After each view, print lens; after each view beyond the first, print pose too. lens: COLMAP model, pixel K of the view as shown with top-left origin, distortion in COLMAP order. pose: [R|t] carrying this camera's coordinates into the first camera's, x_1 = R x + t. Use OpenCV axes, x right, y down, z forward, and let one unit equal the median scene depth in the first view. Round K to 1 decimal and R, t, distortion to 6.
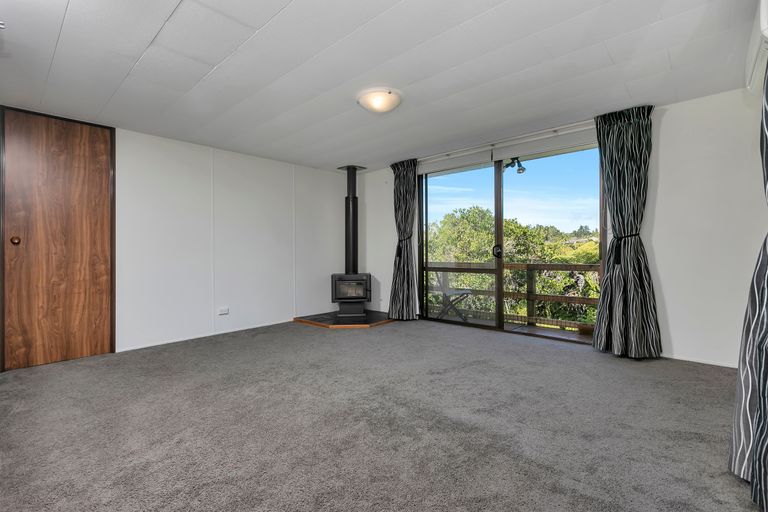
lens RADIAL K [[348.3, 0, 379.6], [0, 348.3, 250.8], [0, 0, 1]] dist [-0.000021, -0.000111]
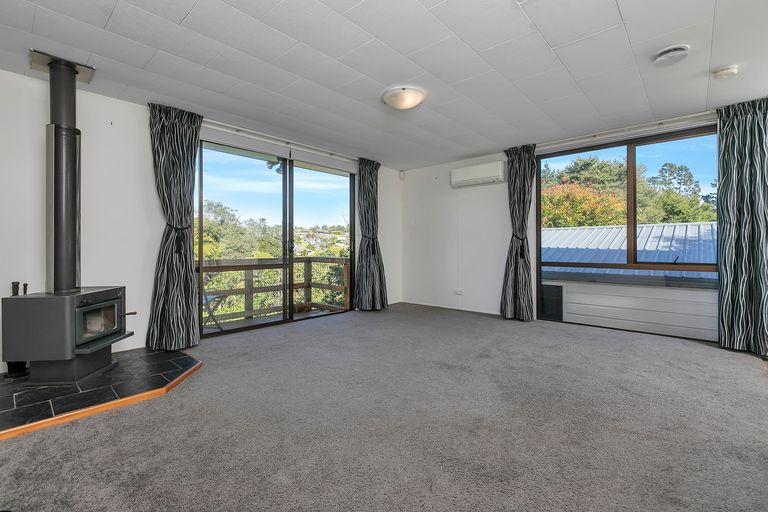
lens RADIAL K [[348.3, 0, 384.0], [0, 348.3, 255.5], [0, 0, 1]] dist [-0.000021, -0.000111]
pose [[-0.022438, 0.000578, 0.999748, -0.679603], [-0.001041, 0.999999, -0.000602, 0.027097], [-0.999748, -0.001054, -0.022437, 0.709972]]
